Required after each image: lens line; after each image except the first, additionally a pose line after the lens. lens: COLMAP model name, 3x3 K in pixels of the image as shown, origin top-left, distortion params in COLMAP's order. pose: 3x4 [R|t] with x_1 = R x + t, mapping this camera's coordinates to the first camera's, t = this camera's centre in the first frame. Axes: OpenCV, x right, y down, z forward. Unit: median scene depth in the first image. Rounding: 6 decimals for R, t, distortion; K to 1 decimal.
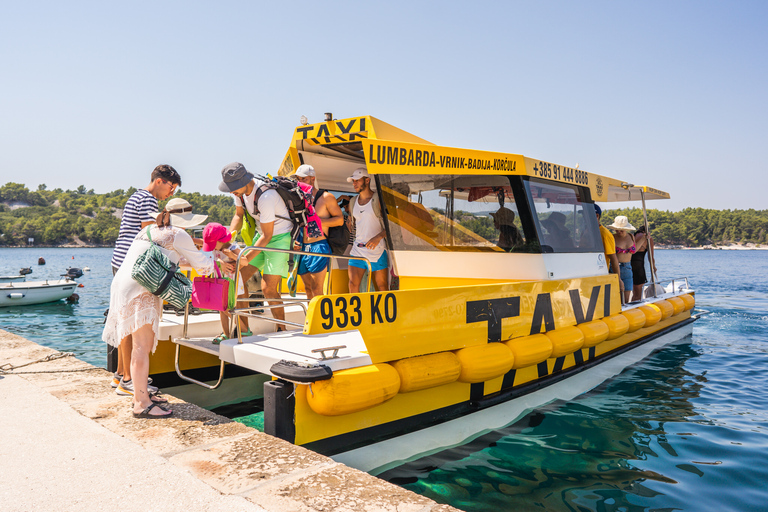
lens RADIAL K [[600.9, 0, 382.7], [0, 600.9, 255.3], [0, 0, 1]] dist [-0.003714, -0.000598]
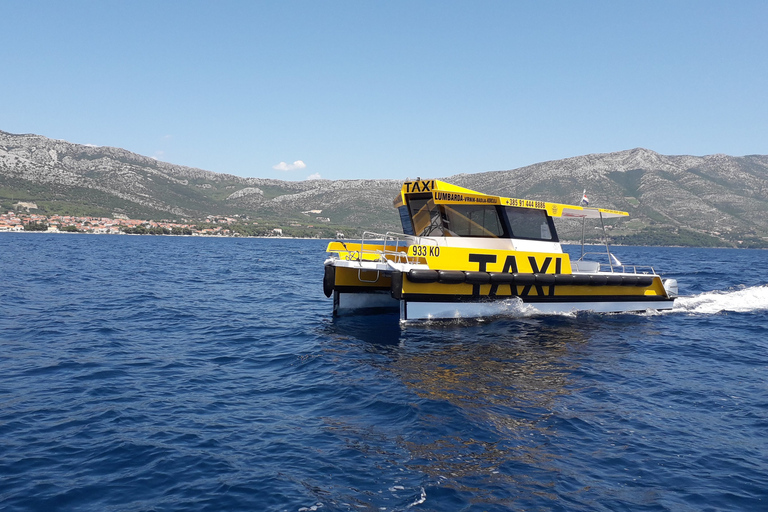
lens RADIAL K [[600.9, 0, 384.1], [0, 600.9, 256.0], [0, 0, 1]] dist [-0.003714, -0.000598]
pose [[0.987037, 0.009792, -0.160192, 0.162126], [-0.015342, 0.999323, -0.033443, 0.150883], [0.159756, 0.035467, 0.986519, -1.365601]]
